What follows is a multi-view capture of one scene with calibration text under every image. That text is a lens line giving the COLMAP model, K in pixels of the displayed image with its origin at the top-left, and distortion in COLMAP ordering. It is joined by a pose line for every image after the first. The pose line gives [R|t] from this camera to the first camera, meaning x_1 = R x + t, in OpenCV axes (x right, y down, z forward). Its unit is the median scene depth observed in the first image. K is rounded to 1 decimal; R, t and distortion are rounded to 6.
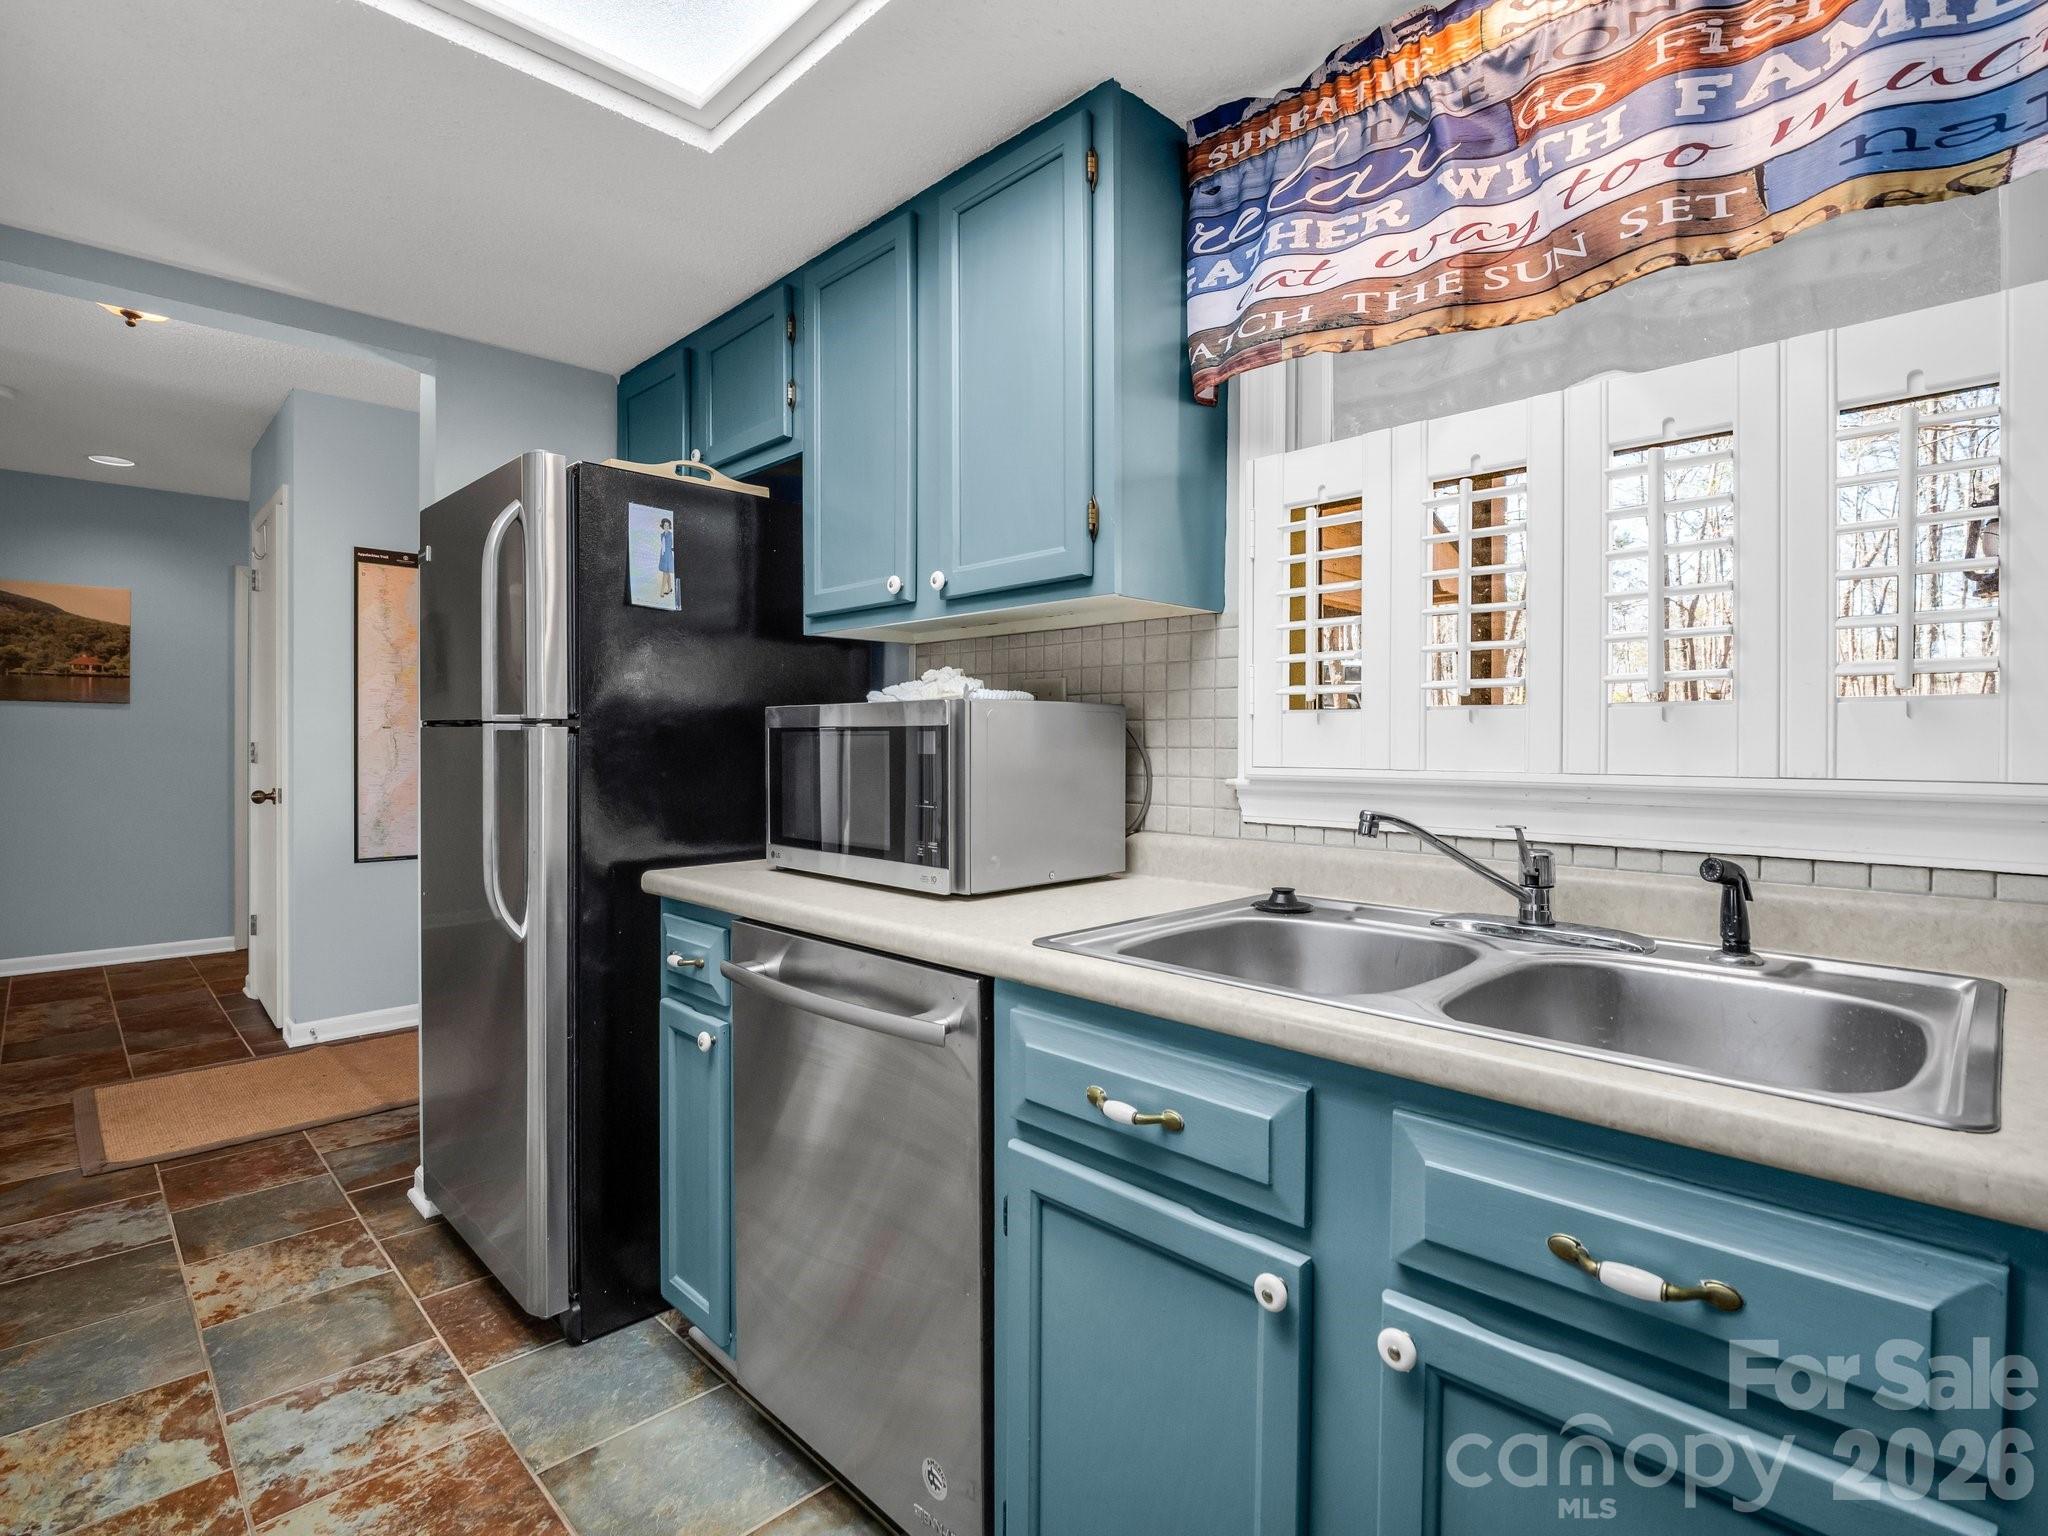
lens RADIAL K [[1010.1, 0, 1019.3], [0, 1010.1, 746.1], [0, 0, 1]] dist [-0.010589, -0.004217]
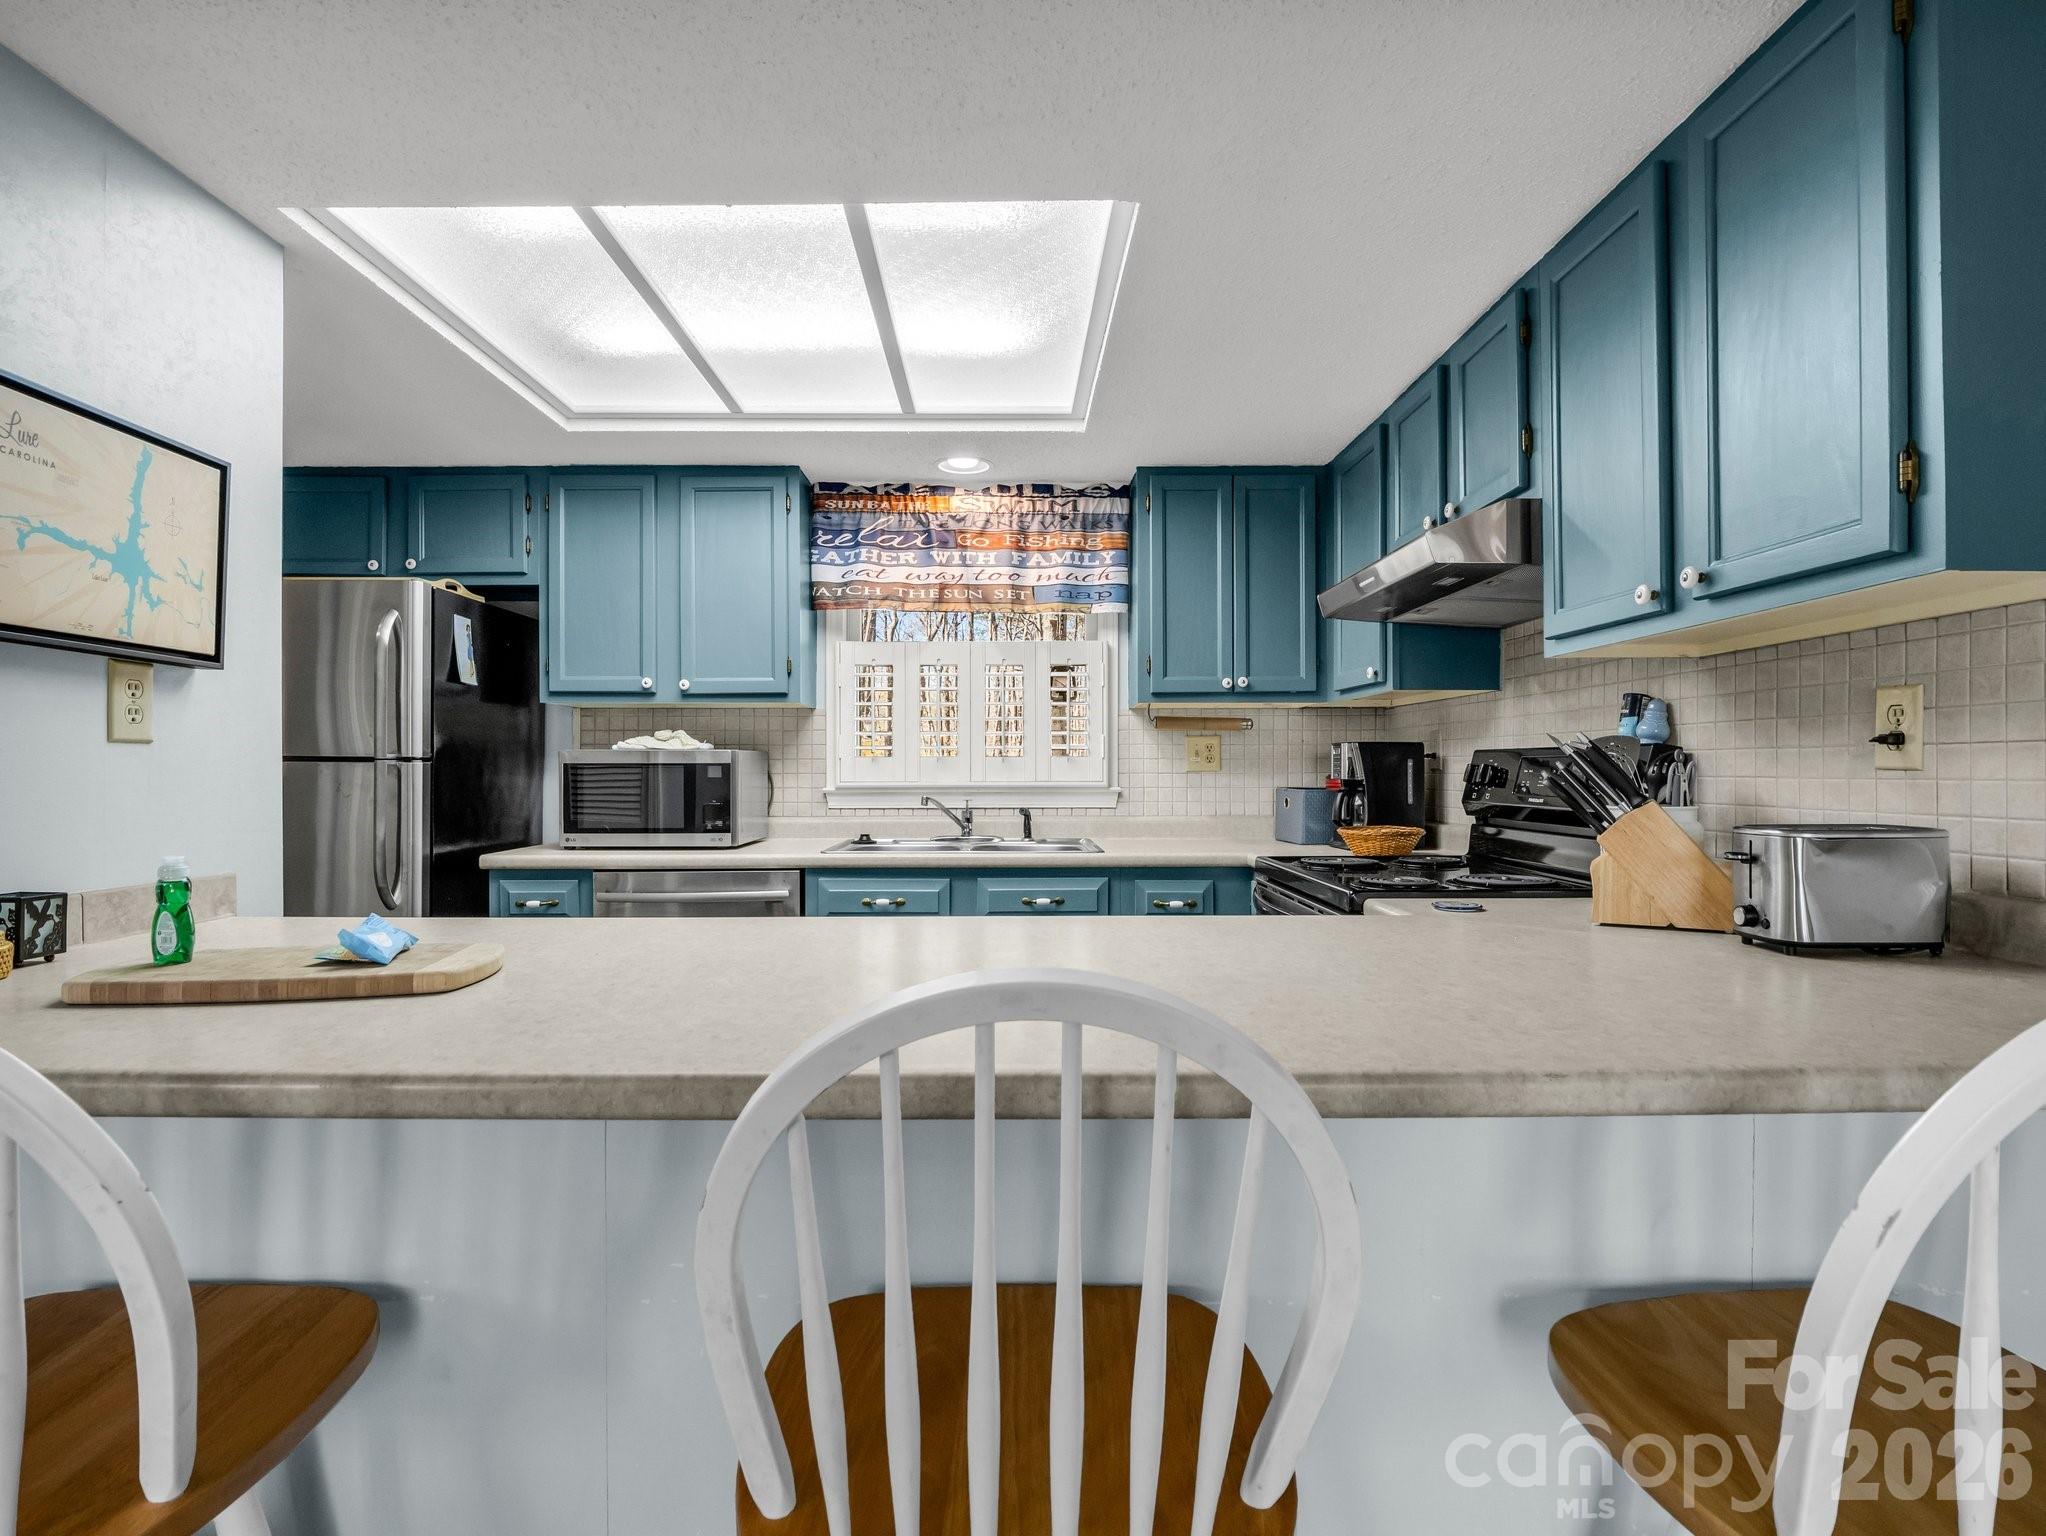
lens RADIAL K [[1009.1, 0, 999.8], [0, 1009.1, 766.5], [0, 0, 1]] dist [-0.010589, -0.004217]
pose [[0.697612, -0.001991, 0.716473, -1.228153], [0.007285, 0.999964, -0.004314, -0.001467], [-0.716439, 0.008229, 0.697602, -0.868608]]
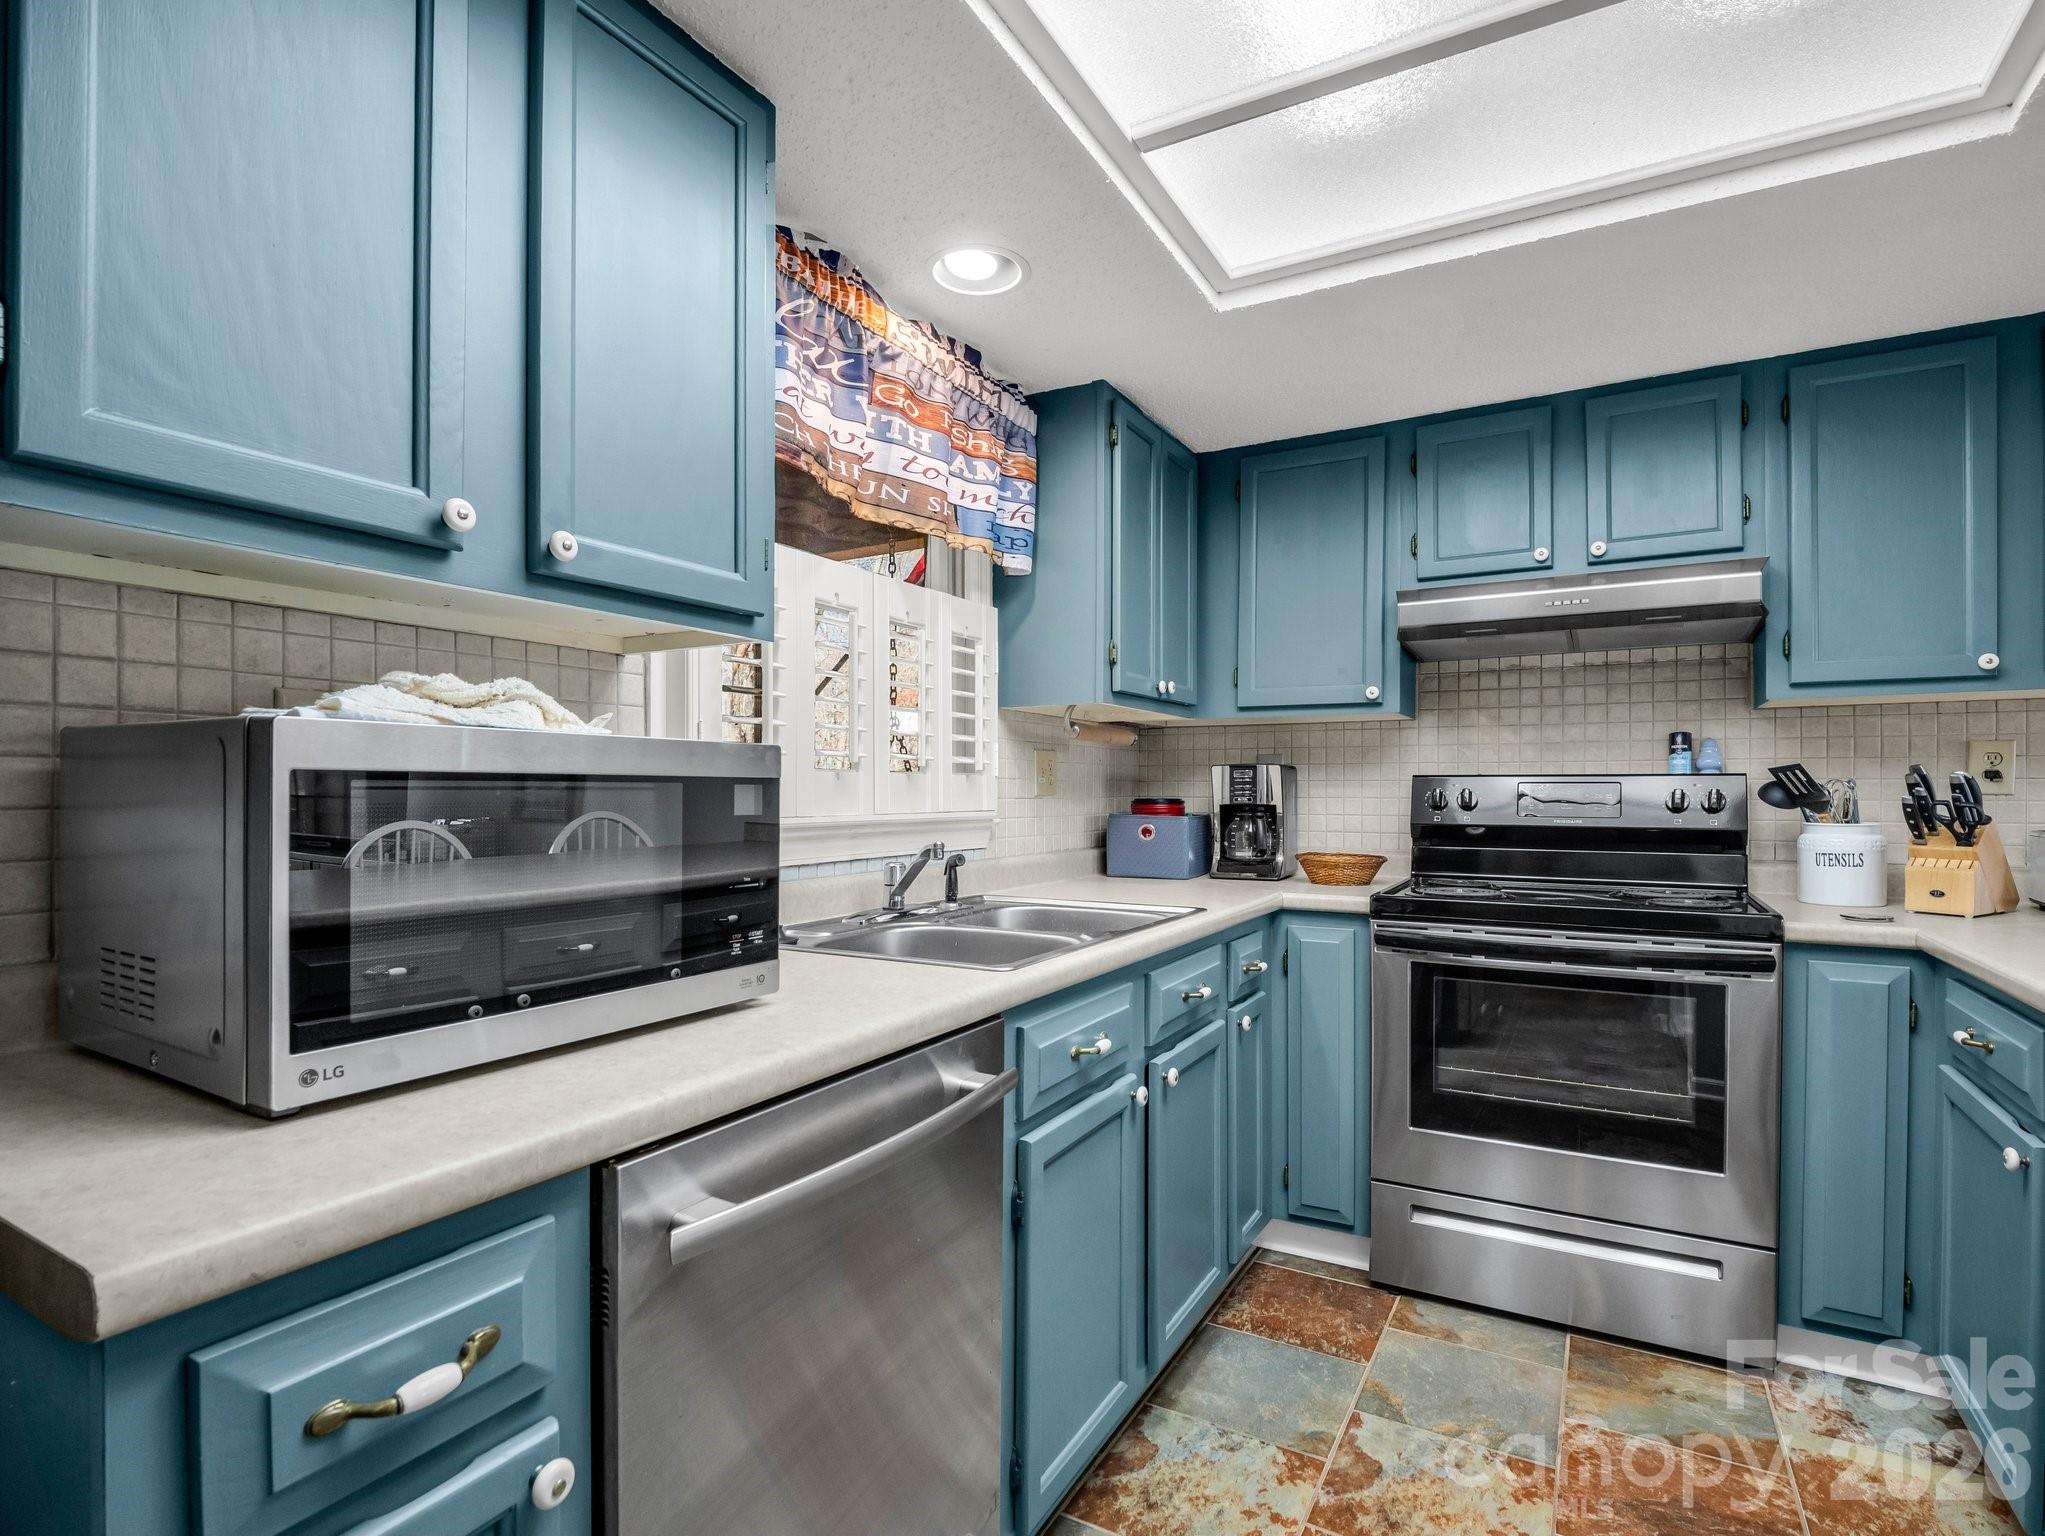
lens RADIAL K [[1008.6, 0, 1050.8], [0, 1008.6, 799.5], [0, 0, 1]] dist [-0.010589, -0.004217]
pose [[-0.292025, -0.011581, 0.956341, -0.954483], [0.003001, 0.999911, 0.013025, -0.014129], [-0.956406, 0.006674, -0.291964, 1.078127]]
